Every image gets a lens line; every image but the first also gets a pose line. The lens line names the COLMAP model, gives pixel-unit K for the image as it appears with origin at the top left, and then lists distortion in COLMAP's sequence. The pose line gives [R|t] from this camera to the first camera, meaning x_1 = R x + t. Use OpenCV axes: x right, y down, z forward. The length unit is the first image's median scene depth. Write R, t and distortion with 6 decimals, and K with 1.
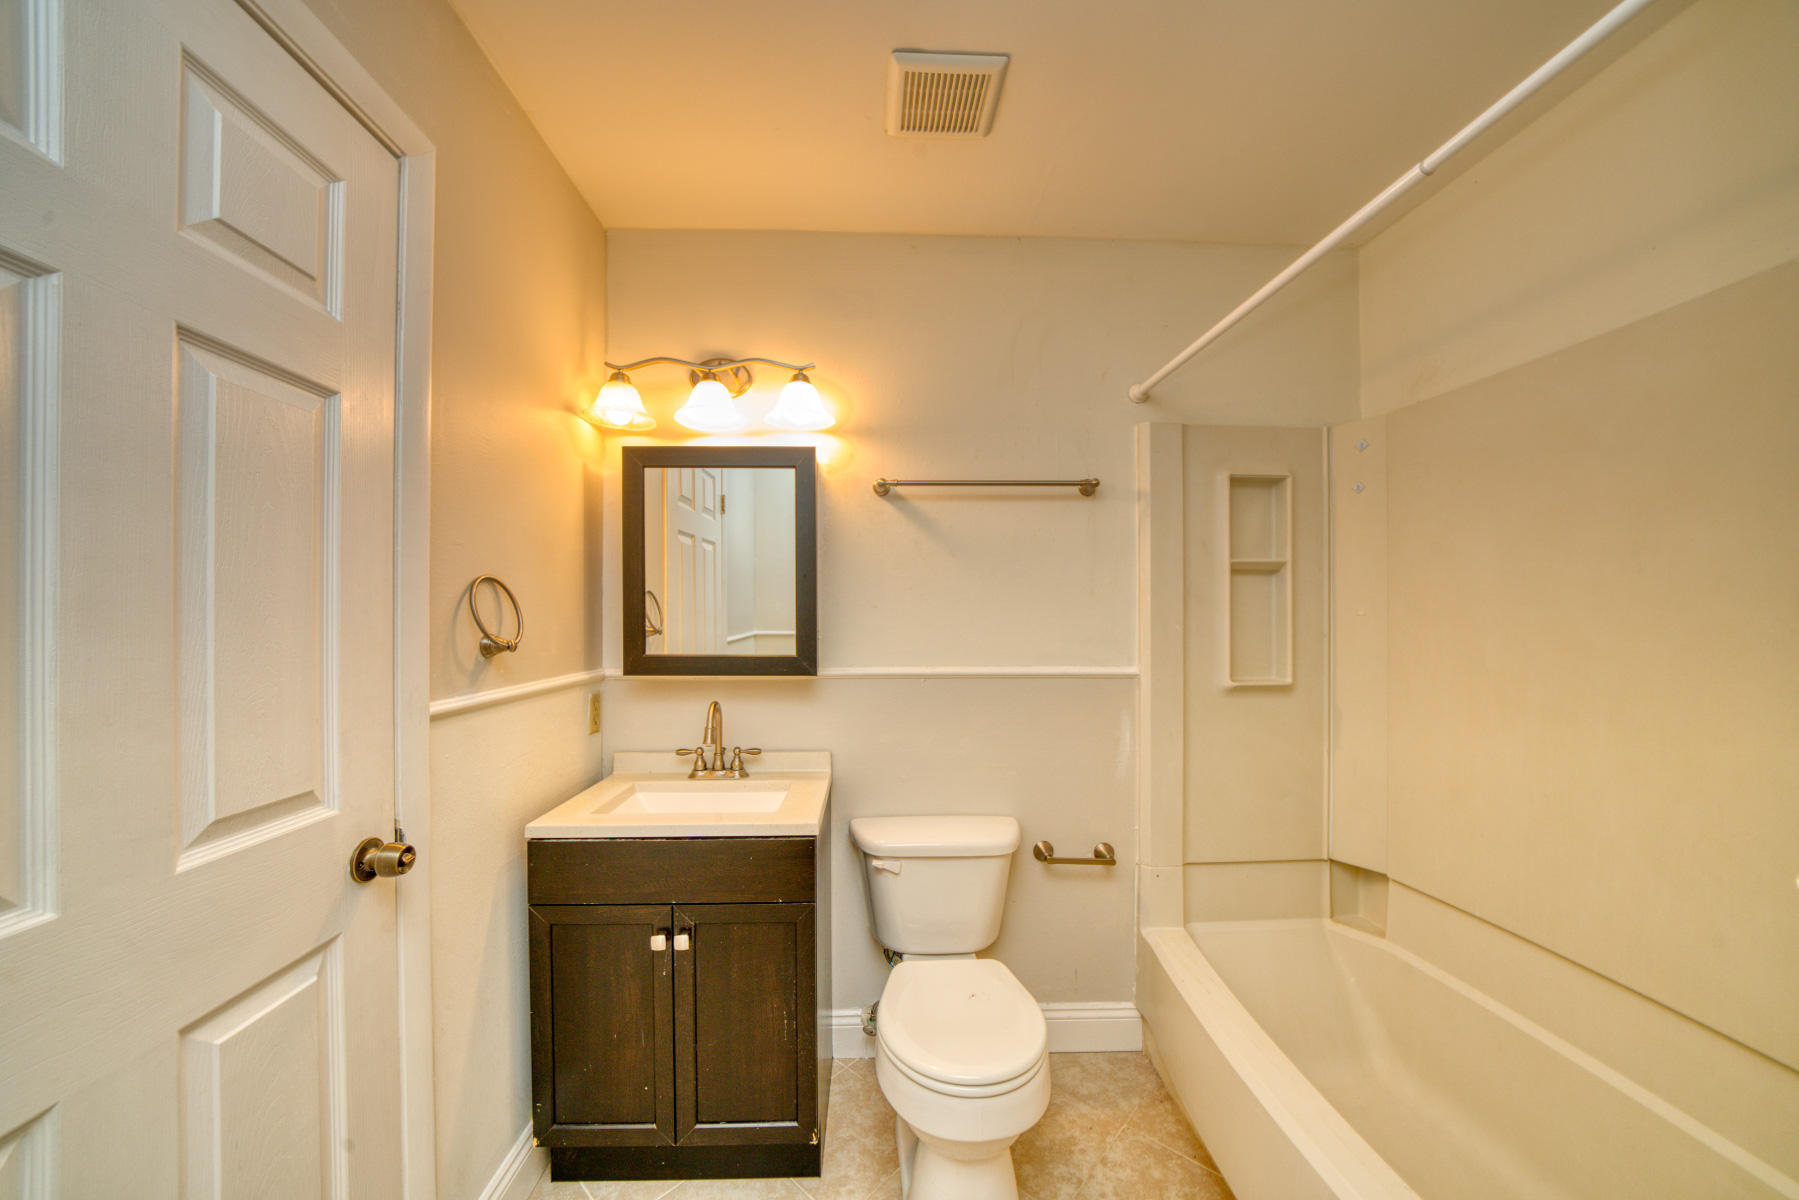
lens RADIAL K [[625.3, 0, 895.7], [0, 625.3, 612.9], [0, 0, 1]] dist [-0.026144, 0.003006]
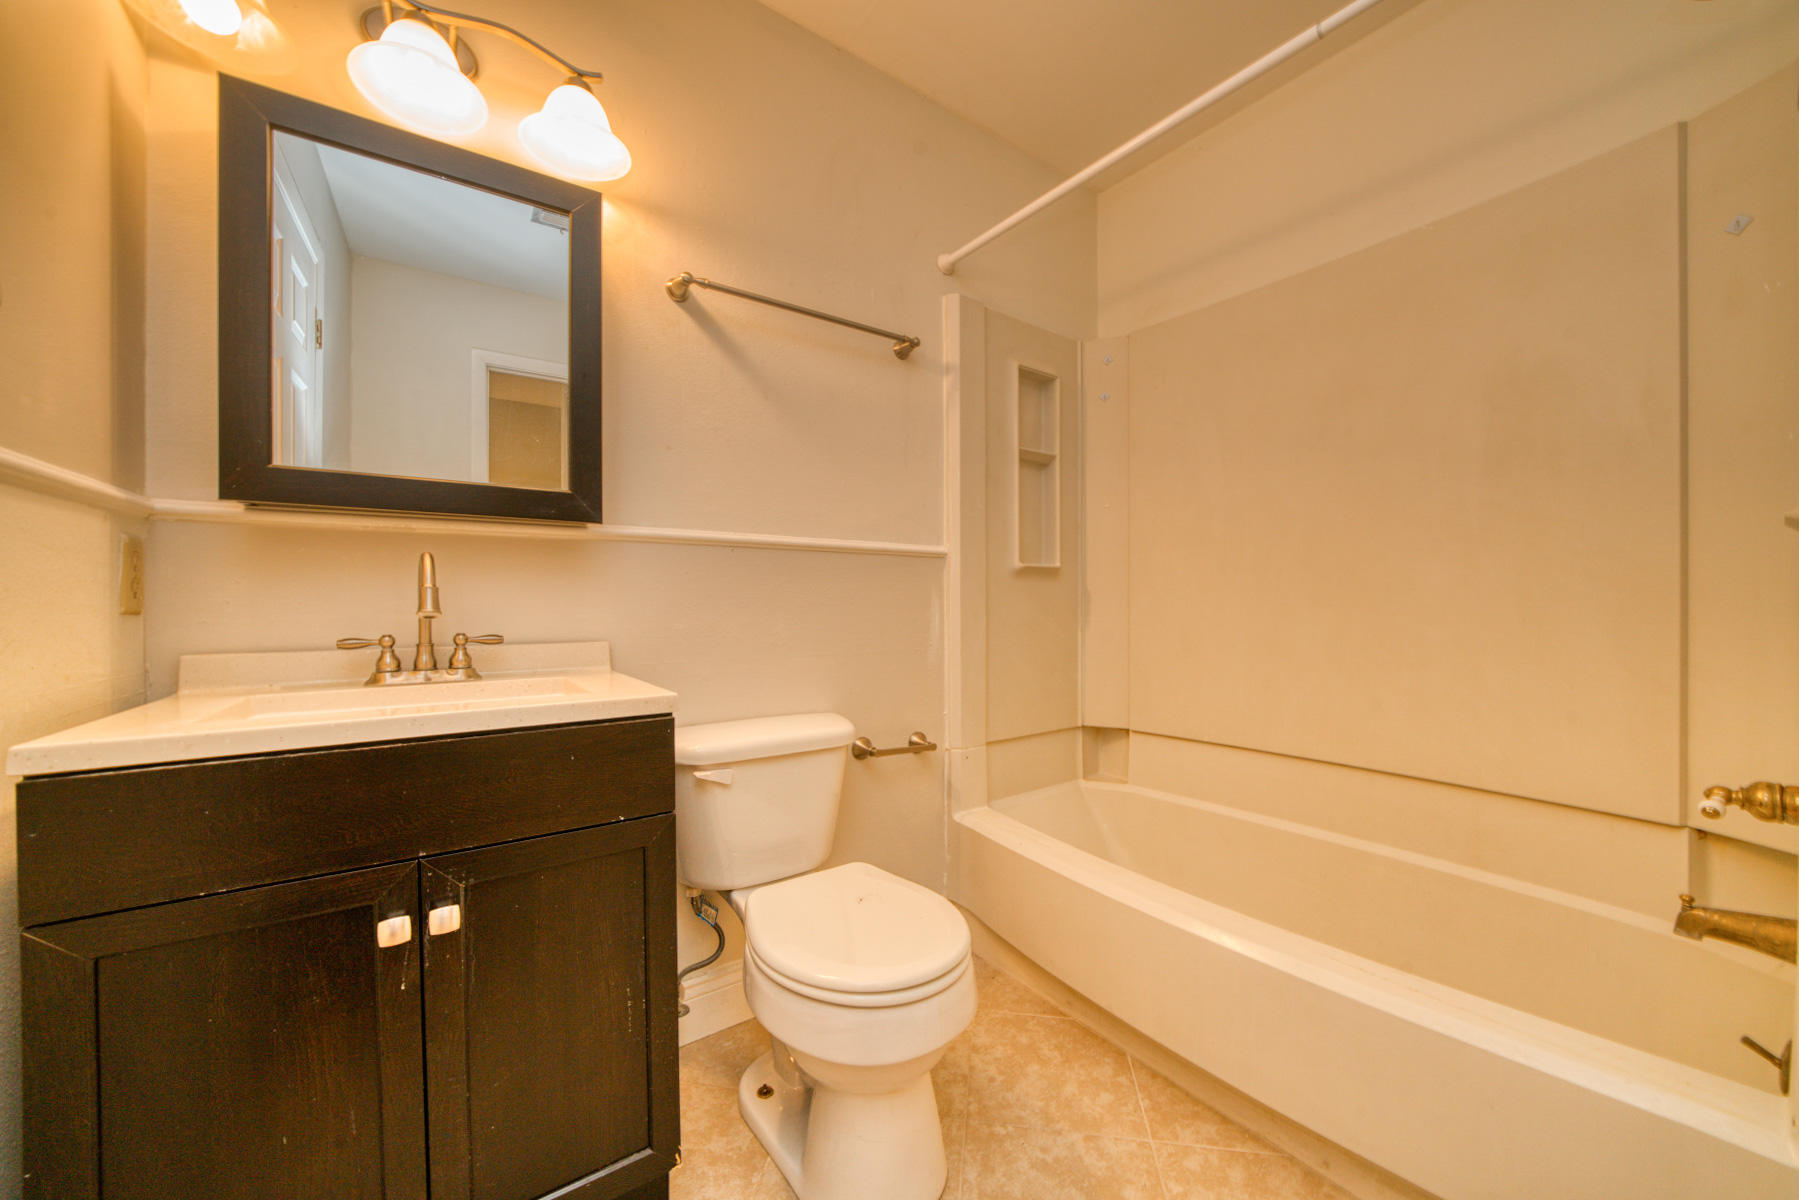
lens RADIAL K [[641.8, 0, 899.5], [0, 641.8, 600.0], [0, 0, 1]] dist [-0.017858, 0.000362]
pose [[0.840322, -0.002512, 0.542082, -0.232606], [-0.003448, 0.999944, 0.009979, 0.176411], [-0.542076, -0.010255, 0.840267, 0.221509]]
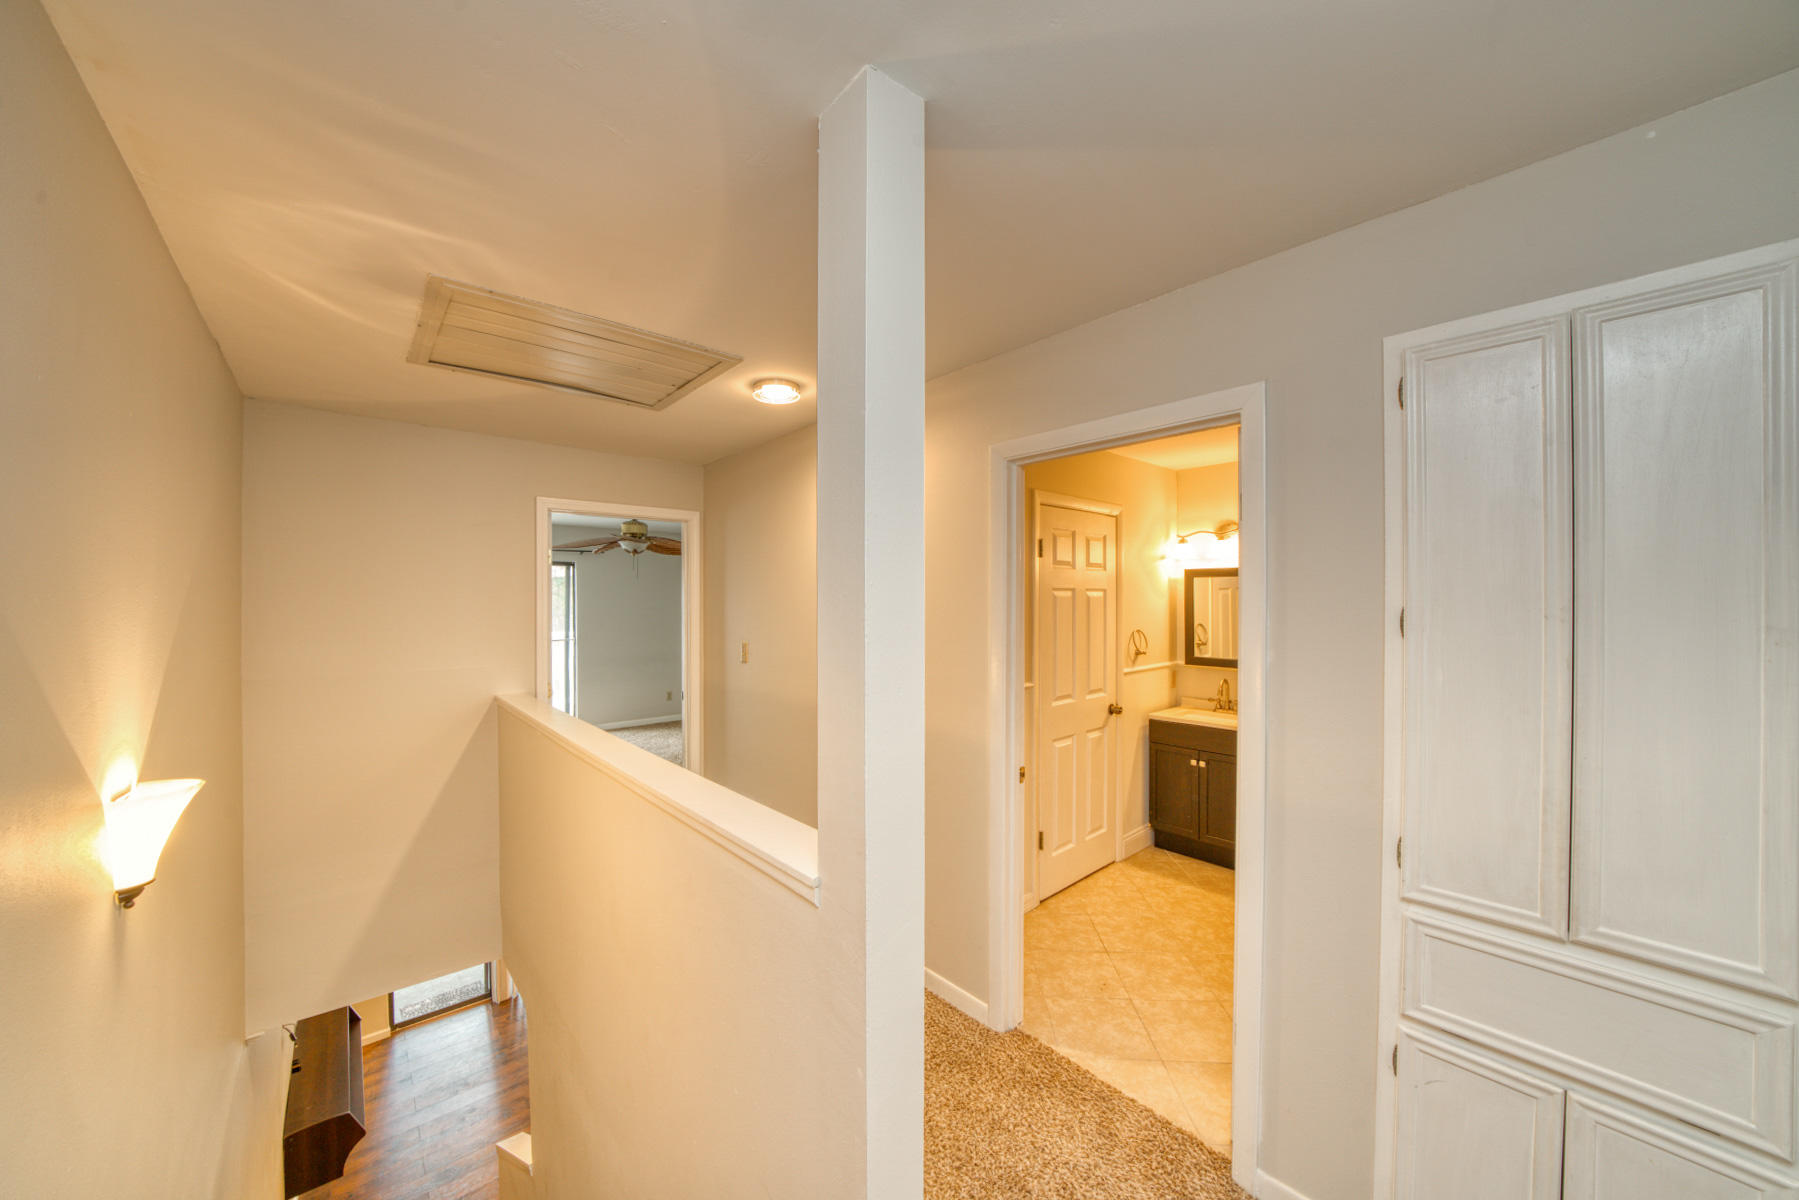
lens RADIAL K [[625.3, 0, 895.7], [0, 625.3, 612.9], [0, 0, 1]] dist [-0.026144, 0.003006]
pose [[0.623444, 0.011831, -0.781779, 0.709125], [0.015441, 0.999504, 0.027439, -0.173456], [0.781716, -0.029179, 0.622952, -1.310140]]
